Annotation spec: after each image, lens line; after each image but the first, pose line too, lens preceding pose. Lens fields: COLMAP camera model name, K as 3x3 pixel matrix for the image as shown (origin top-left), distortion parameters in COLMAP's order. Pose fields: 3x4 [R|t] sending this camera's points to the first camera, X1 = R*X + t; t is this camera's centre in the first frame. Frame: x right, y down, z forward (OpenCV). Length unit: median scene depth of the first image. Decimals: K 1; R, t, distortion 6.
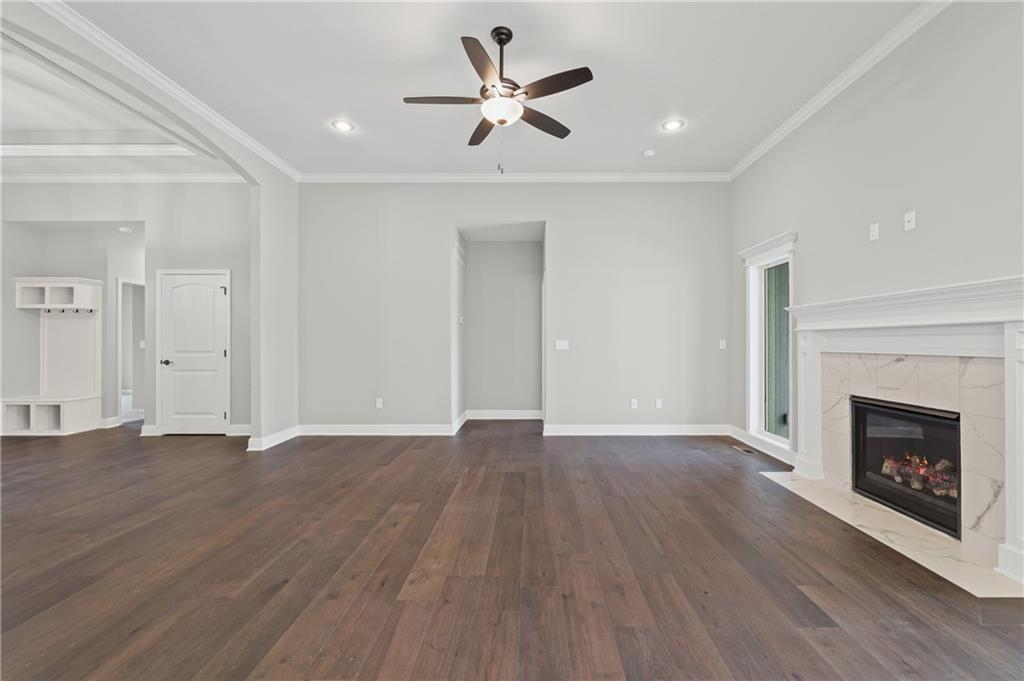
lens RADIAL K [[417.5, 0, 510.8], [0, 417.5, 342.9], [0, 0, 1]] dist [0.000793, 0.000305]
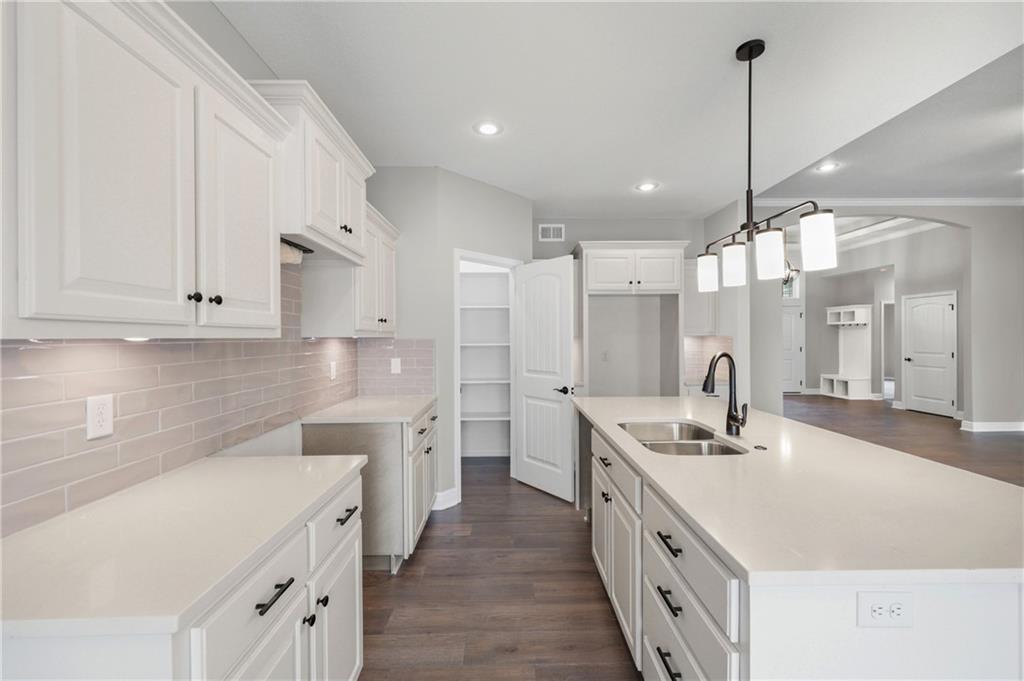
lens RADIAL K [[417.5, 0, 509.6], [0, 417.5, 339.5], [0, 0, 1]] dist [0.000793, 0.000305]
pose [[0.017777, 0.004066, -0.999834, 0.578961], [0.000985, 0.999991, 0.004084, -0.028902], [0.999841, -0.001058, 0.017773, -0.390797]]
